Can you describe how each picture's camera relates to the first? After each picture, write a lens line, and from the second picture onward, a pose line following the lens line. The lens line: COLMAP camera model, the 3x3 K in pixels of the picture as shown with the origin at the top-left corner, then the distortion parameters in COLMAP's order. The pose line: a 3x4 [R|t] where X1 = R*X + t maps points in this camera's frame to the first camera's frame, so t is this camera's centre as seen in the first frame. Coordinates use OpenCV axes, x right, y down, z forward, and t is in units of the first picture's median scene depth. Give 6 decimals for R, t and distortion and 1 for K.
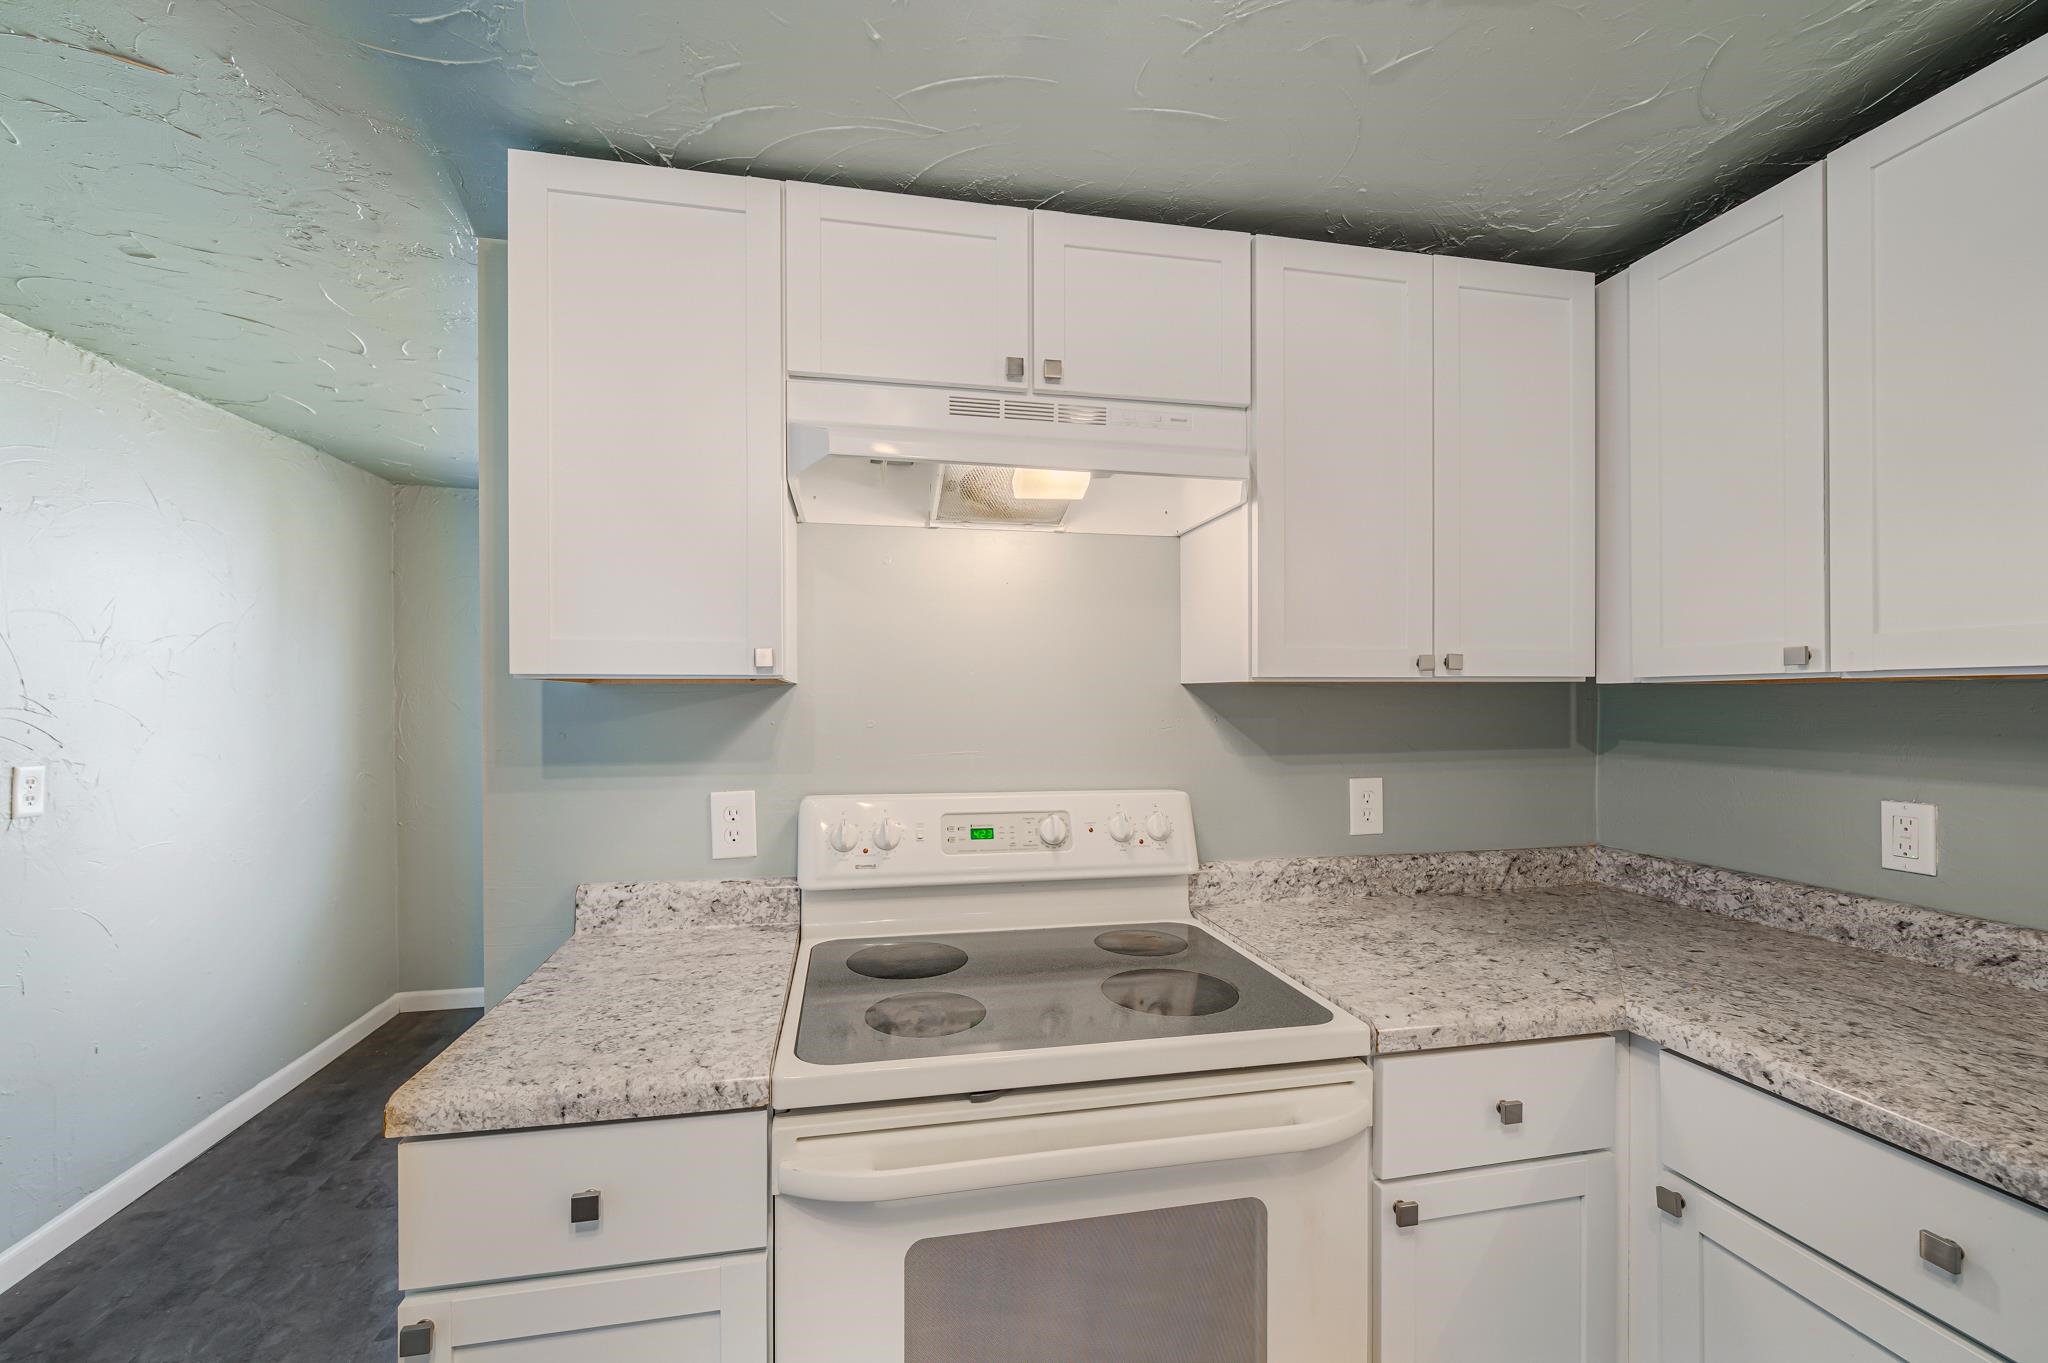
lens RADIAL K [[810.0, 0, 1015.2], [0, 810.0, 699.6], [0, 0, 1]] dist [-0.006750, 0.000604]
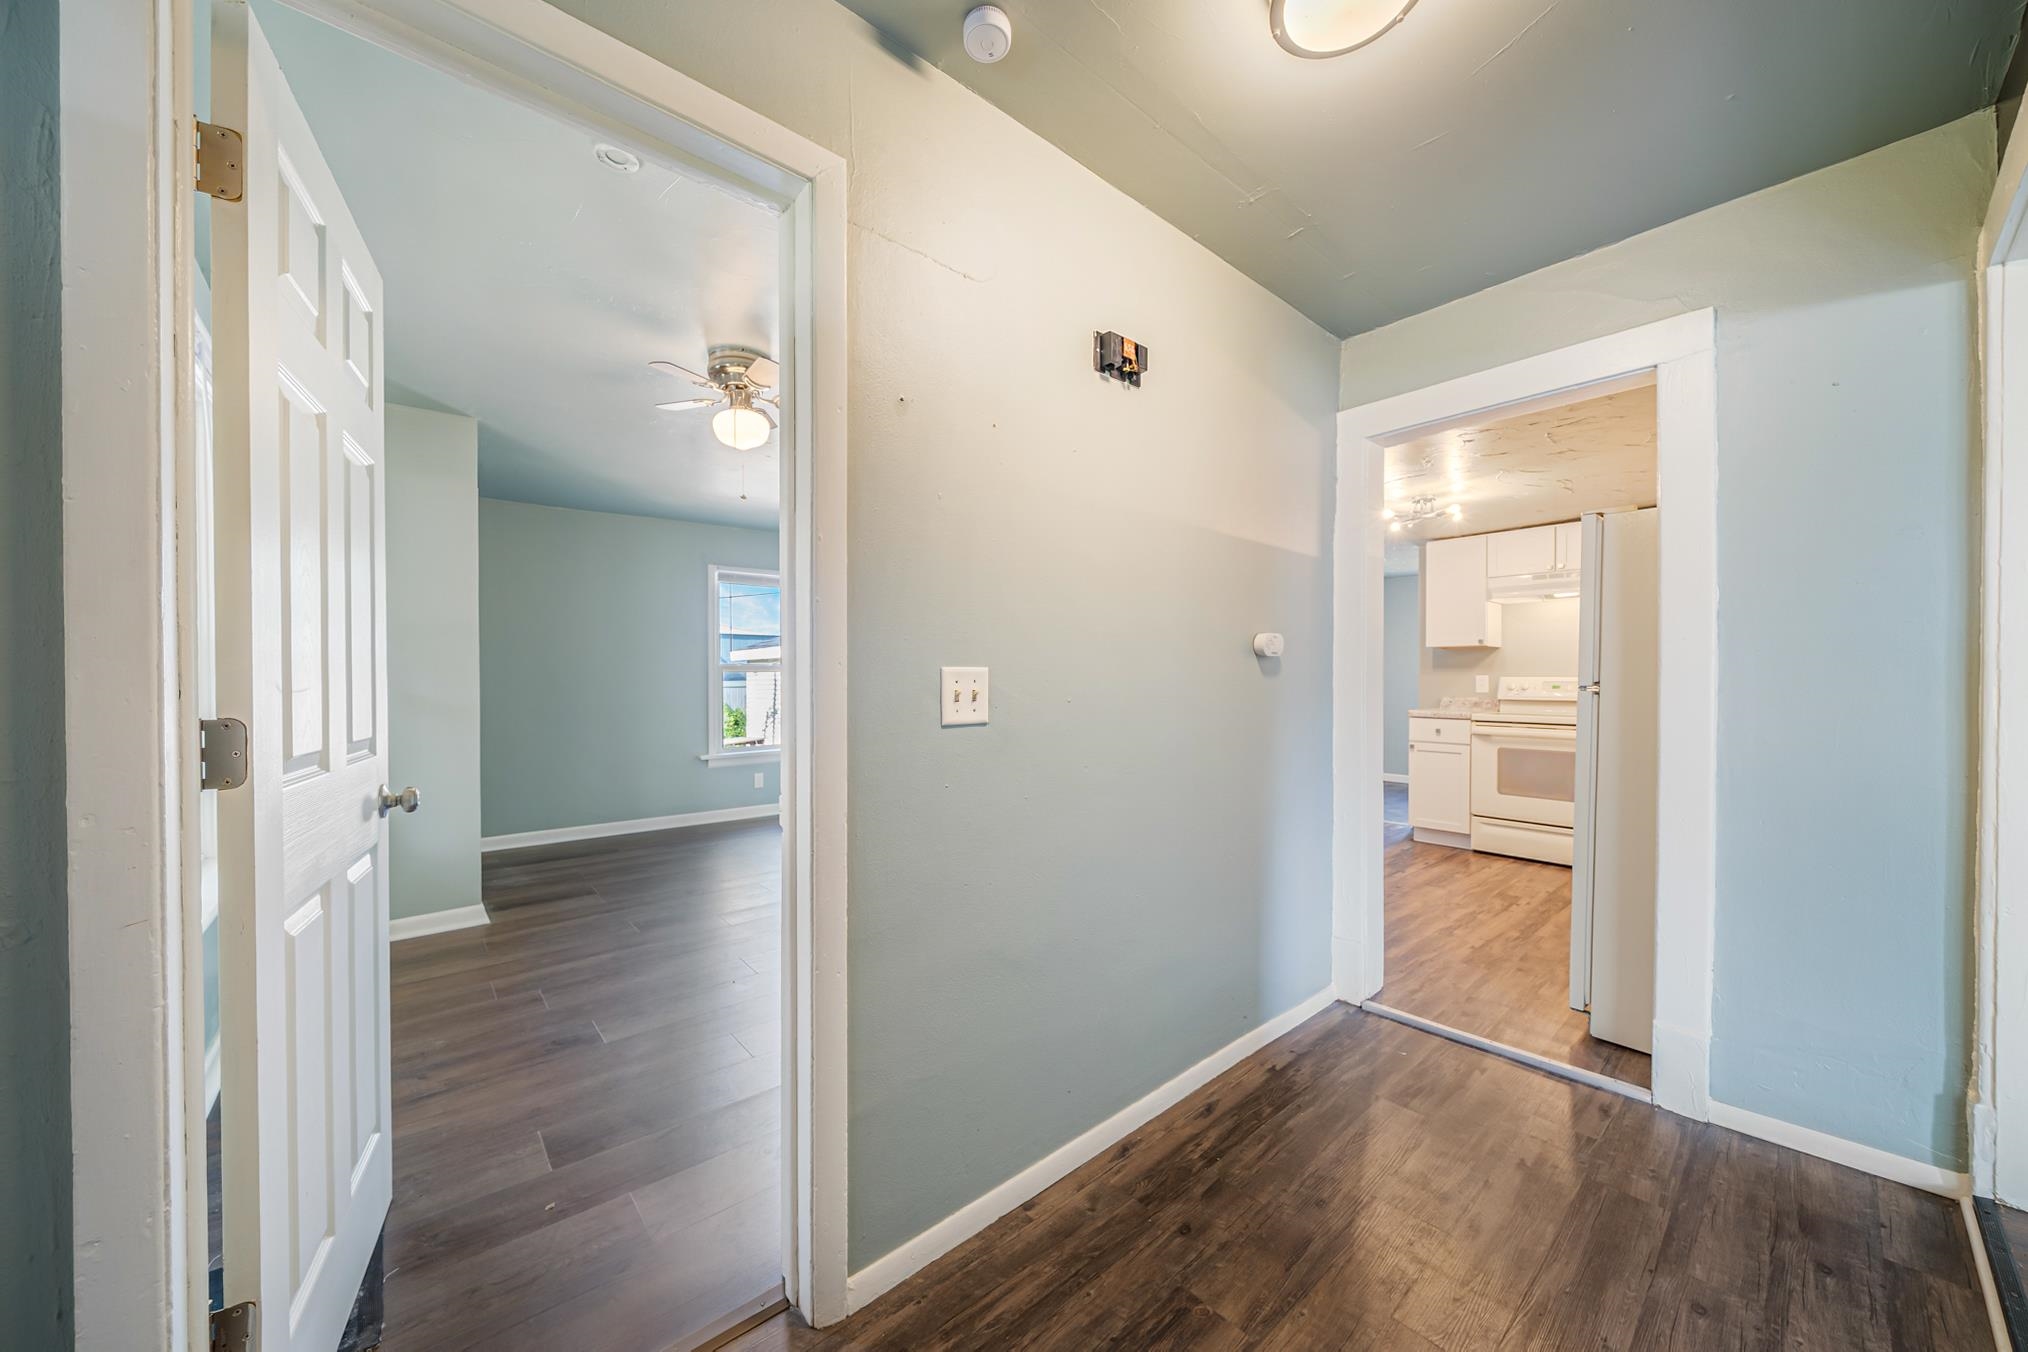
lens RADIAL K [[719.6, 0, 1006.2], [0, 719.6, 684.9], [0, 0, 1]] dist [-0.000619, -0.000844]
pose [[0.480730, 0.009714, -0.876815, 1.734935], [-0.002982, 0.999951, 0.009444, 0.145016], [0.876864, -0.001925, 0.480735, -2.919830]]
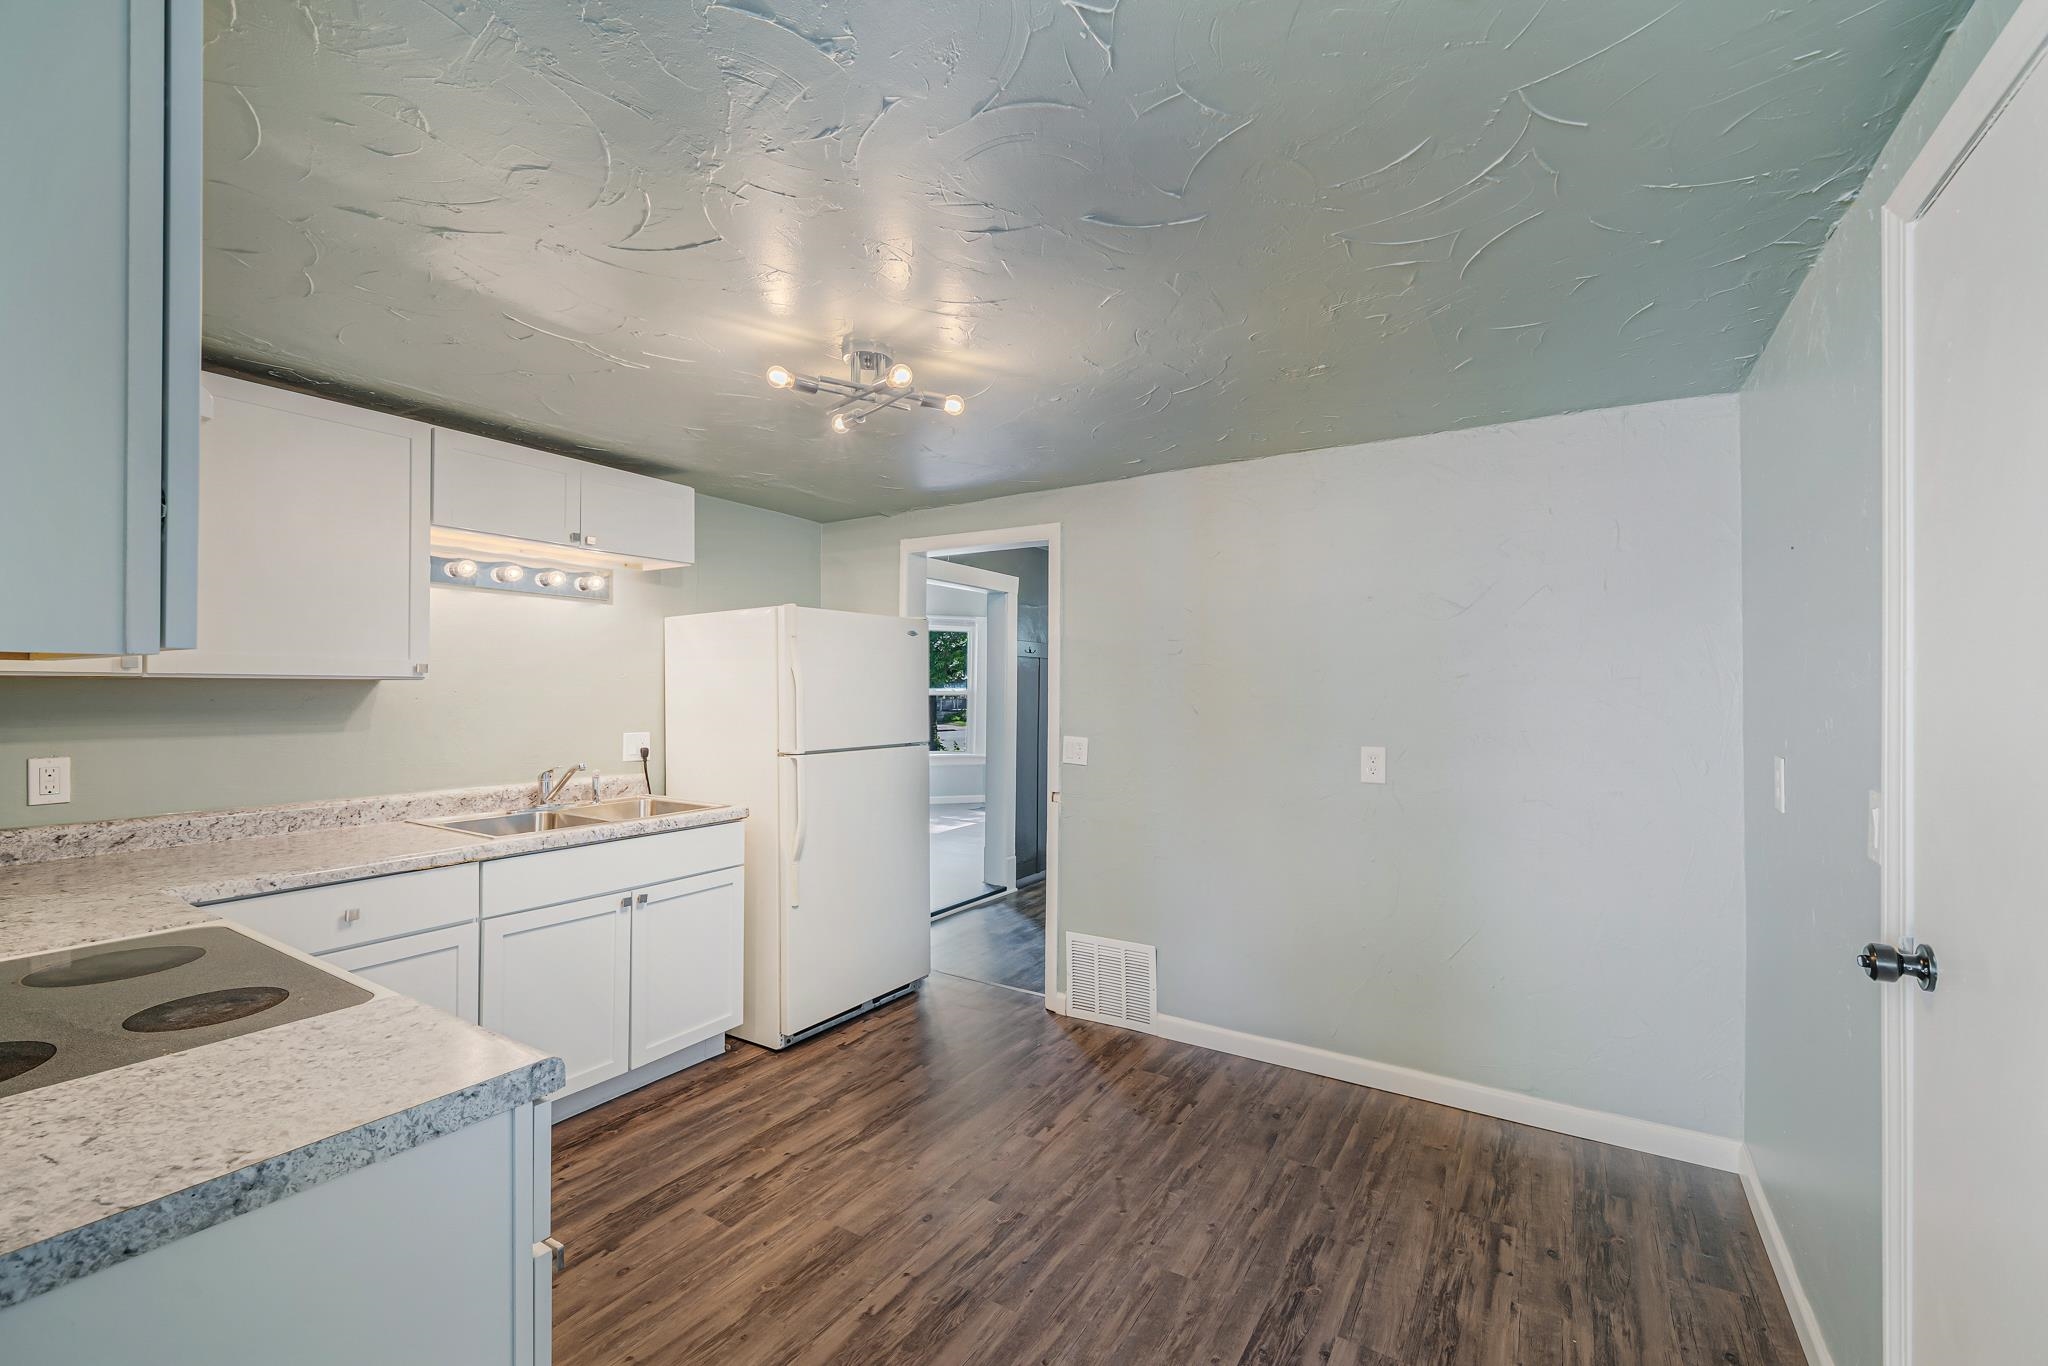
lens RADIAL K [[863.5, 0, 1019.9], [0, 863.5, 693.9], [0, 0, 1]] dist [-0.004985, 0.001047]
pose [[-0.721284, -0.005343, 0.692619, -1.235074], [-0.003817, 0.999986, 0.003739, -0.004153], [-0.692629, 0.000053, -0.721294, 0.851296]]
